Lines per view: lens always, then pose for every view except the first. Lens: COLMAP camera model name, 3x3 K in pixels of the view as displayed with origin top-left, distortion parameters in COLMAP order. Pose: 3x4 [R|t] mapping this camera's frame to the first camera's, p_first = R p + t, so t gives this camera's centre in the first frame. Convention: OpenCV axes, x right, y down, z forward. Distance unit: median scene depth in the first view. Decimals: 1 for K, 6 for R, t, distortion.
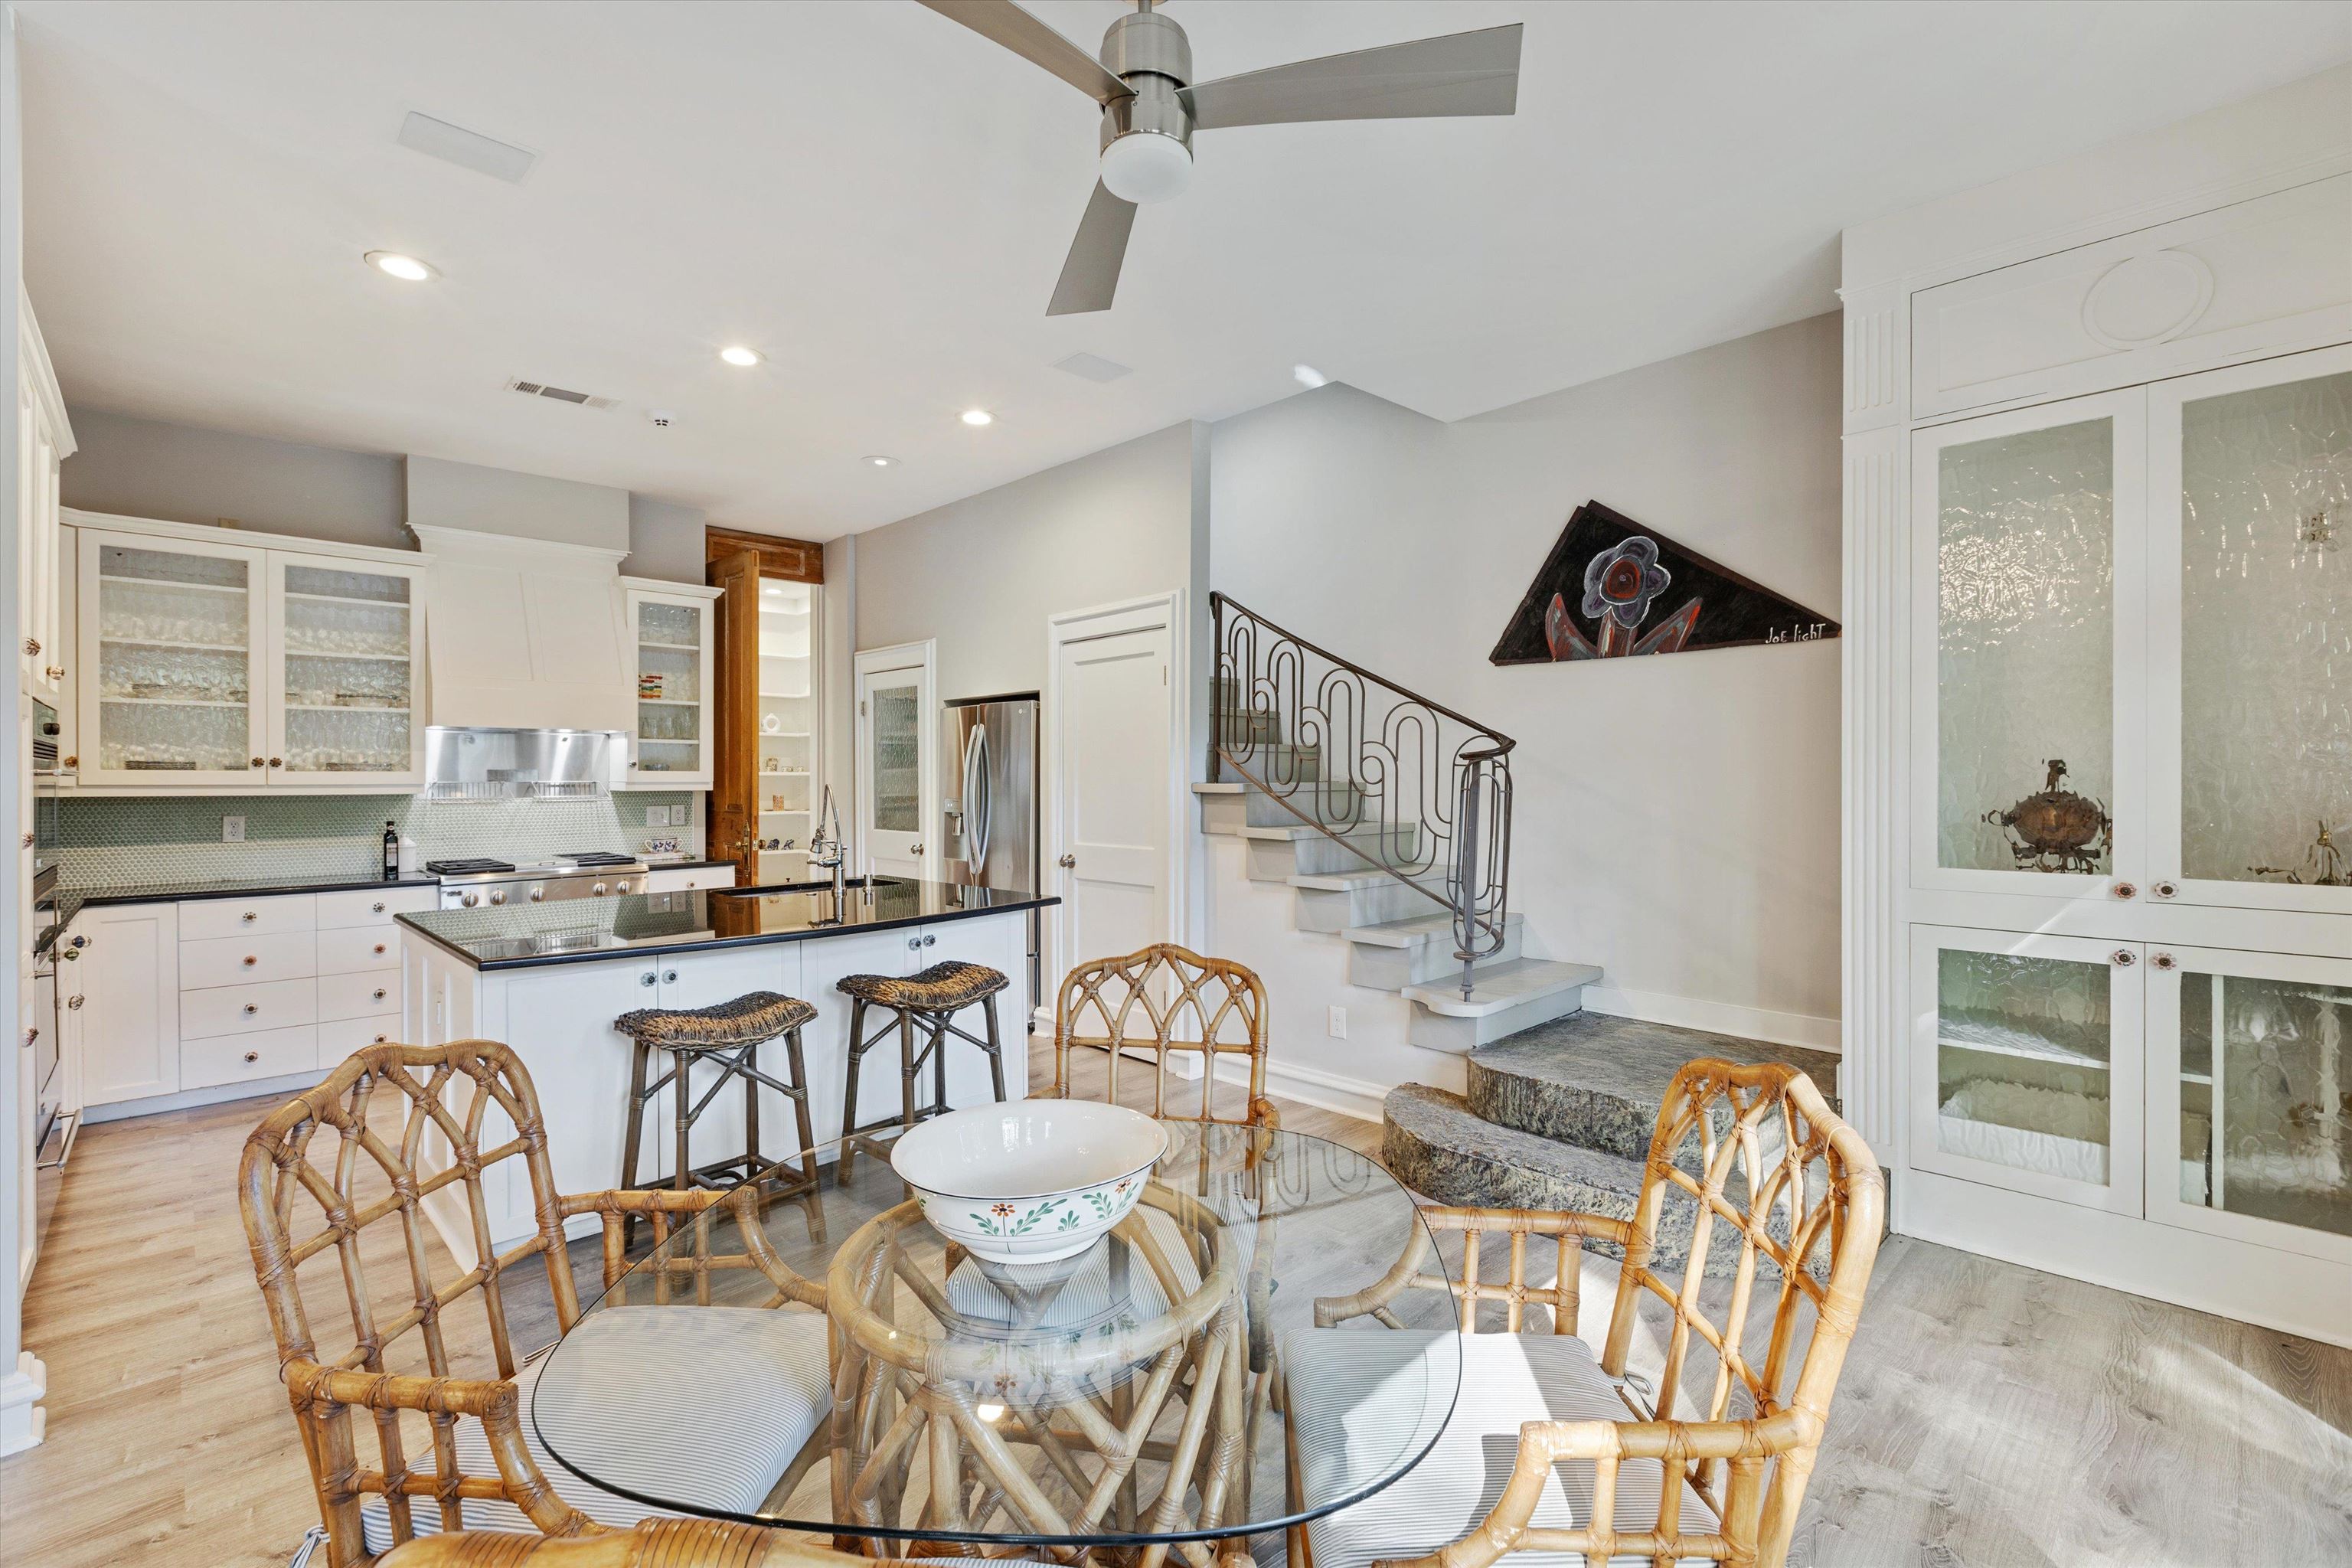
lens RADIAL K [[1056.6, 0, 1179.4], [0, 1056.6, 782.0], [0, 0, 1]] dist [0.002028, 0.000480]
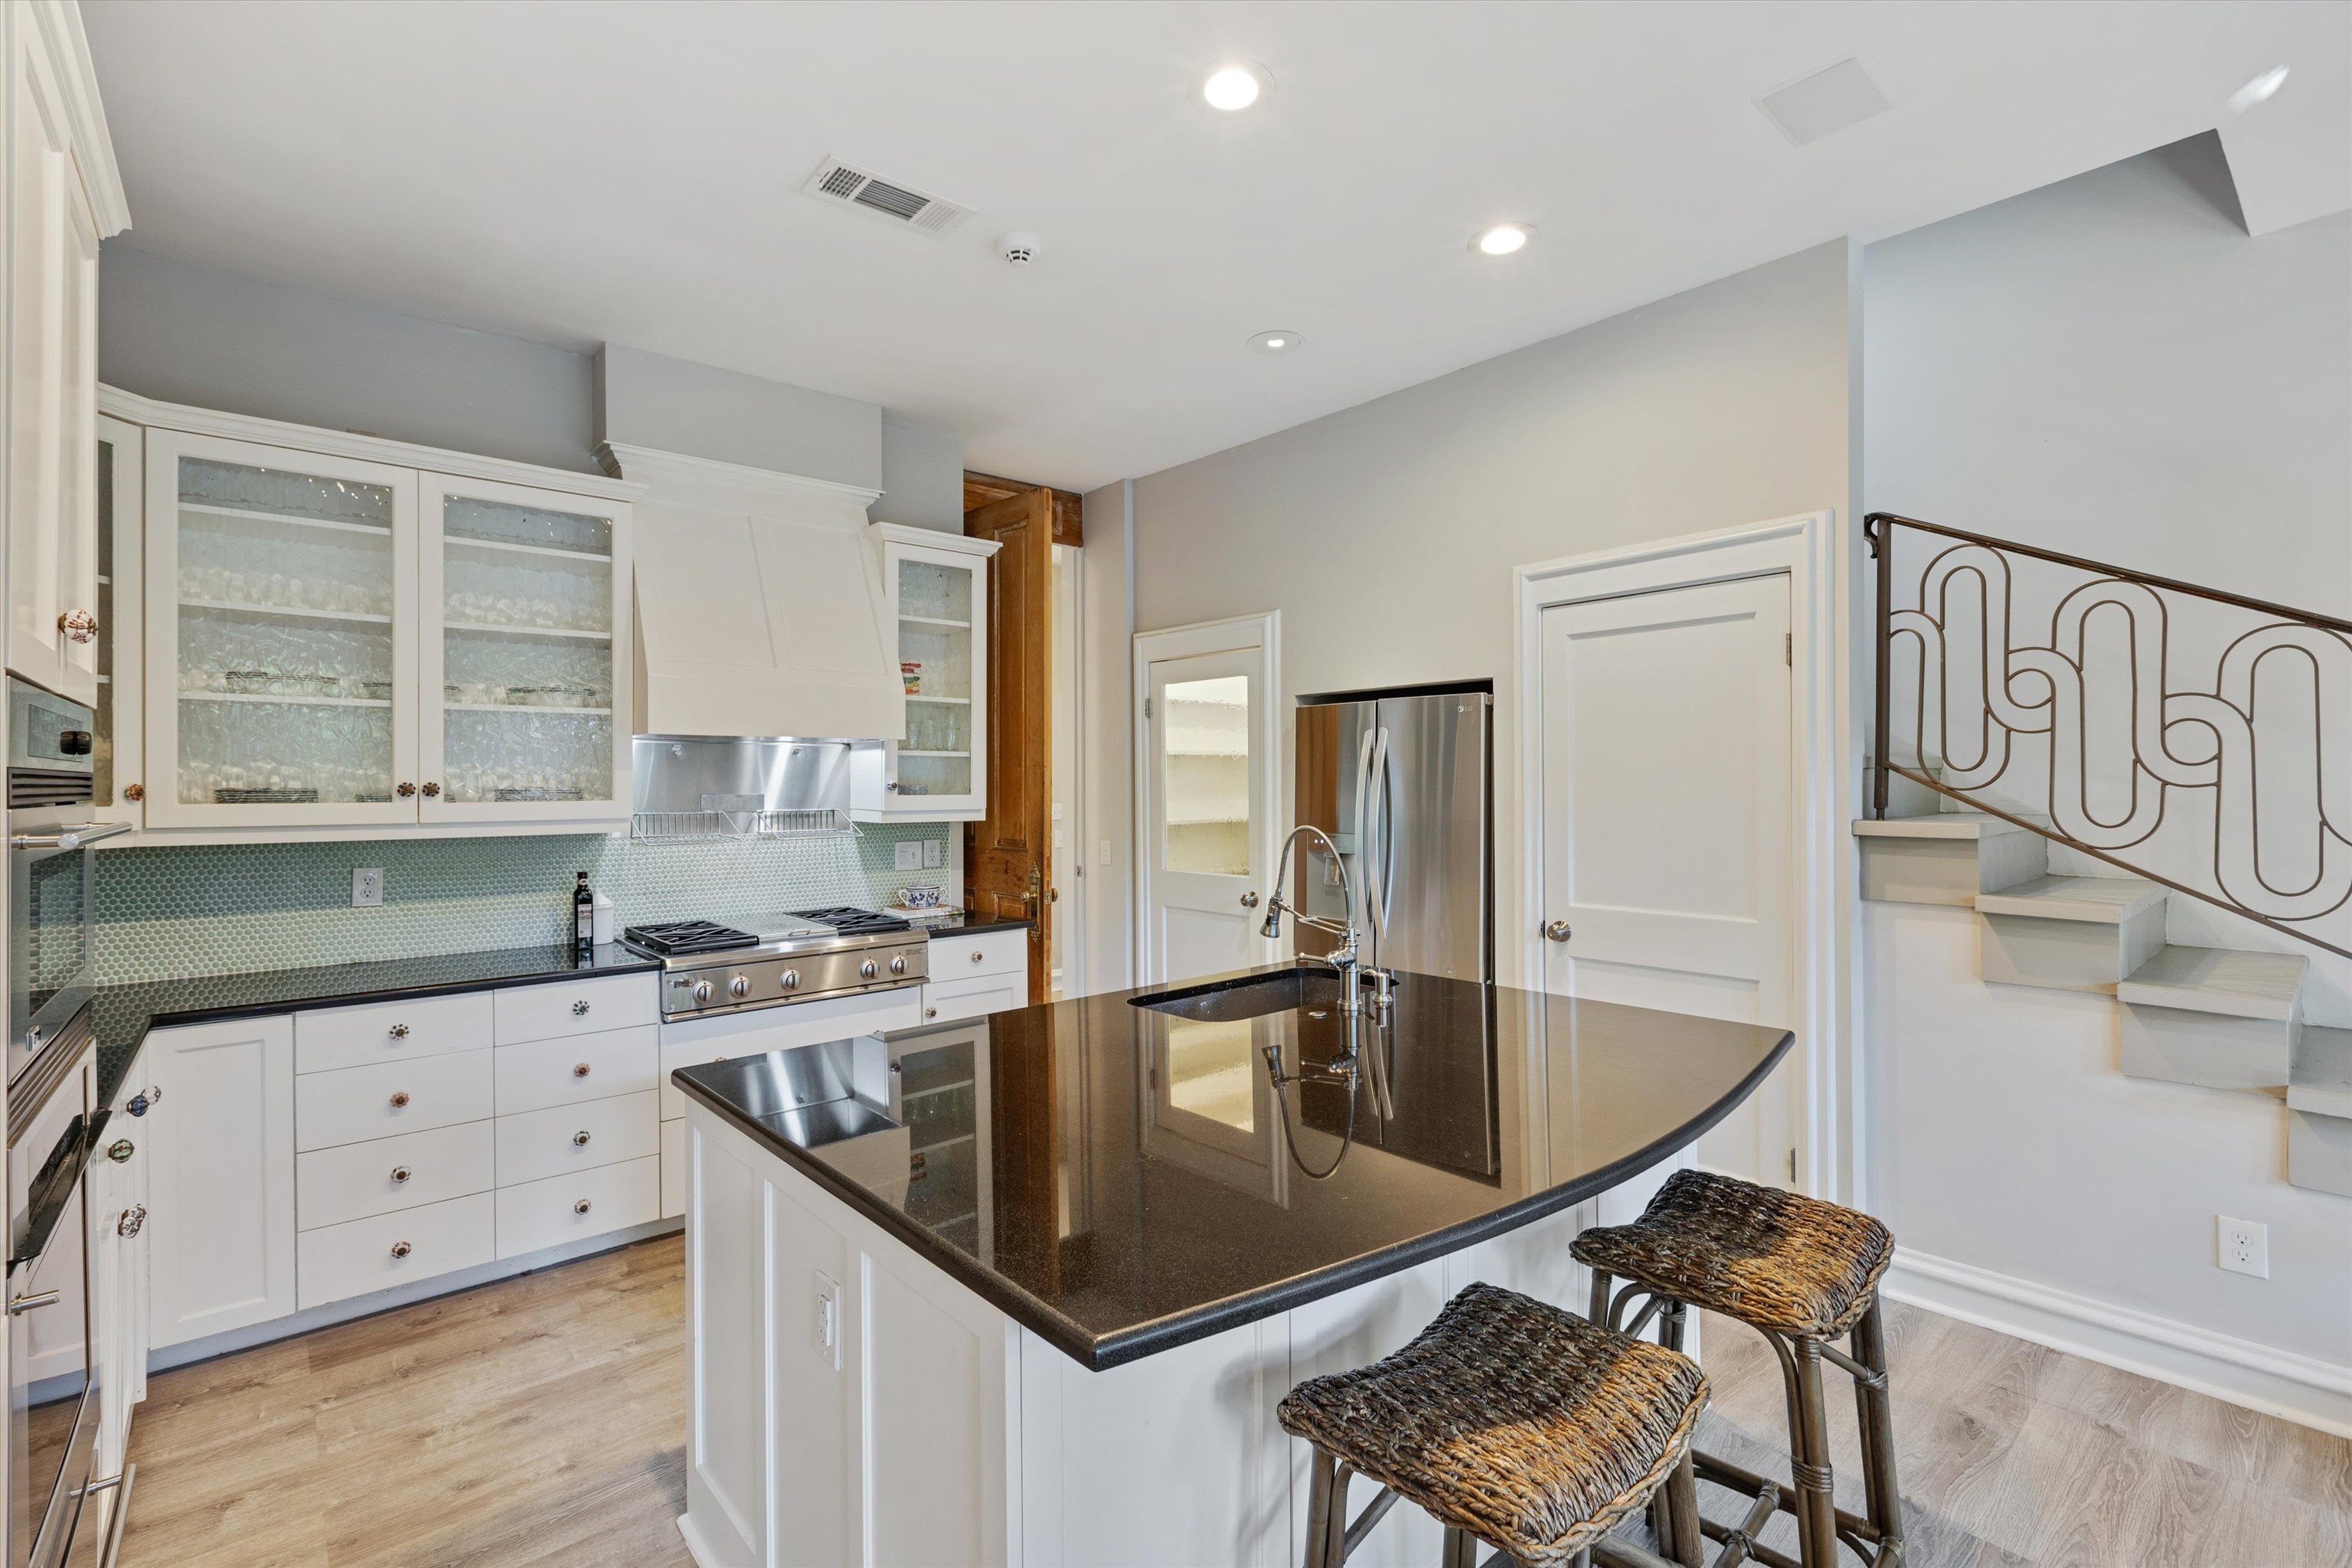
lens RADIAL K [[1056.6, 0, 1169.6], [0, 1056.6, 782.2], [0, 0, 1]] dist [0.002028, 0.000480]
pose [[0.998838, -0.001742, -0.048164, -0.340893], [0.001568, 0.999992, -0.003653, -0.019016], [0.048170, 0.003573, 0.998833, 0.341290]]
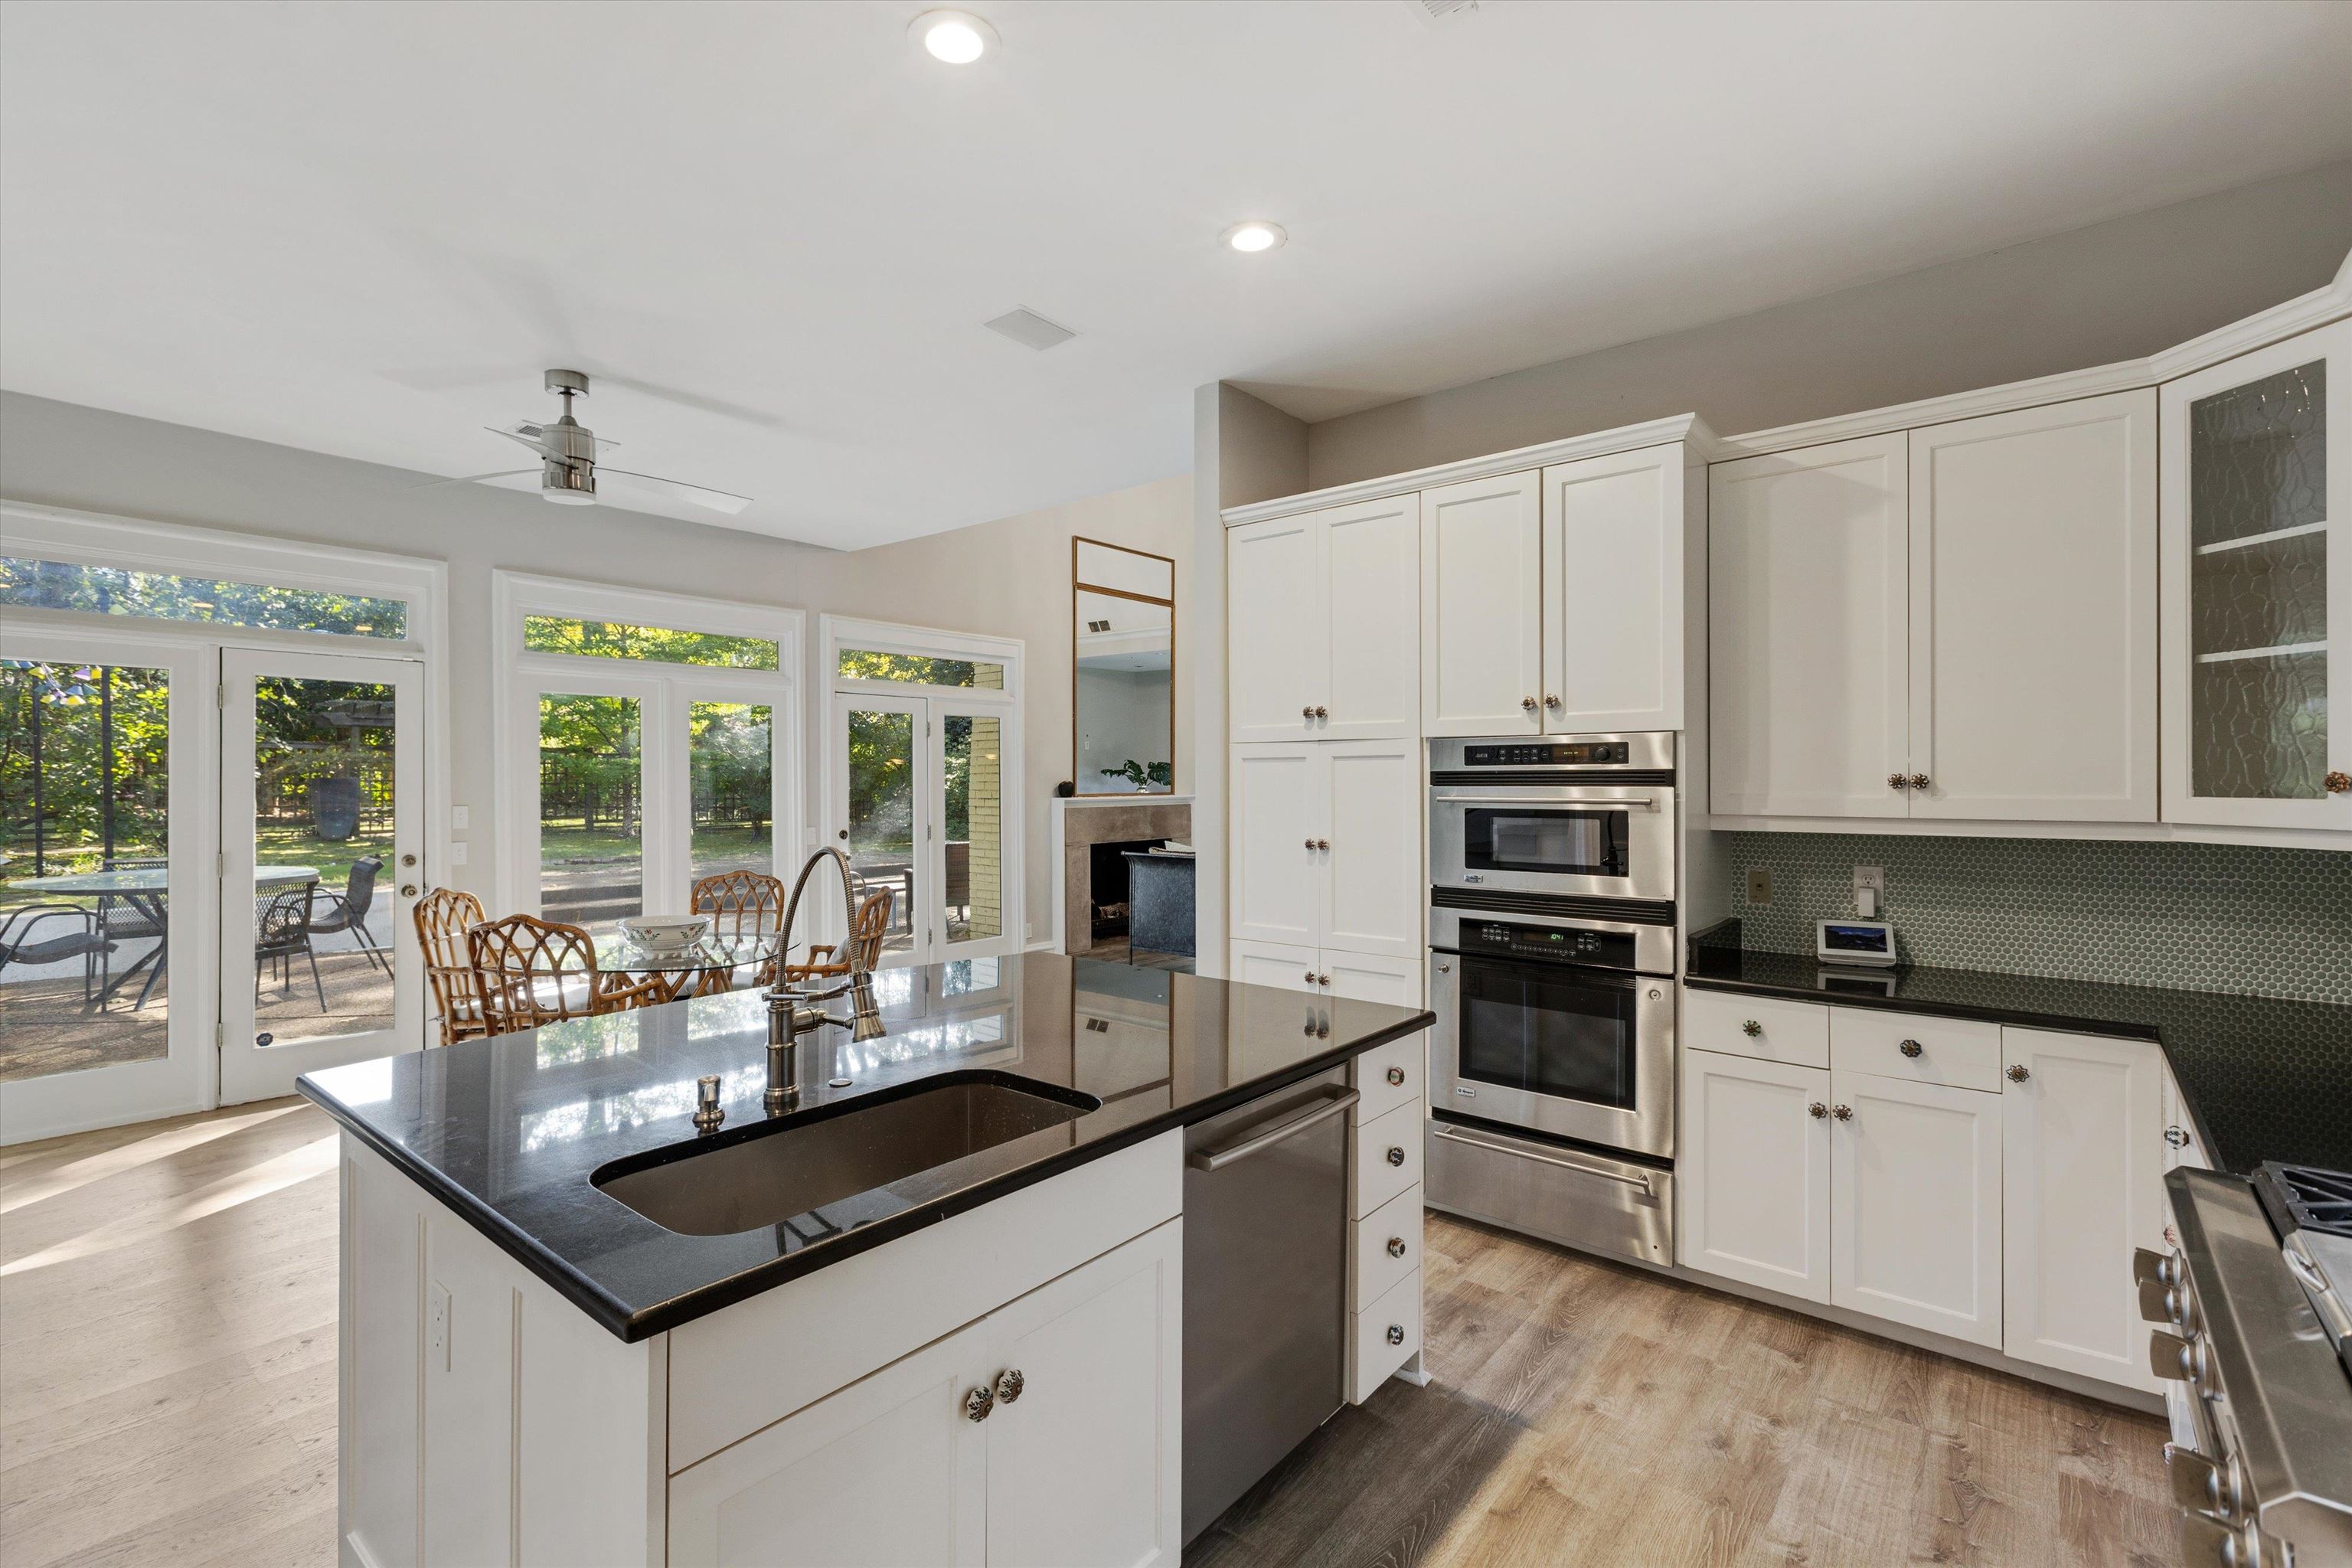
lens RADIAL K [[1056.6, 0, 1178.4], [0, 1056.6, 779.6], [0, 0, 1]] dist [0.002028, 0.000480]
pose [[-0.992277, 0.002825, -0.124011, -0.377984], [0.002388, 0.999990, 0.003671, -0.021523], [0.124020, 0.003346, -0.992274, 1.434422]]
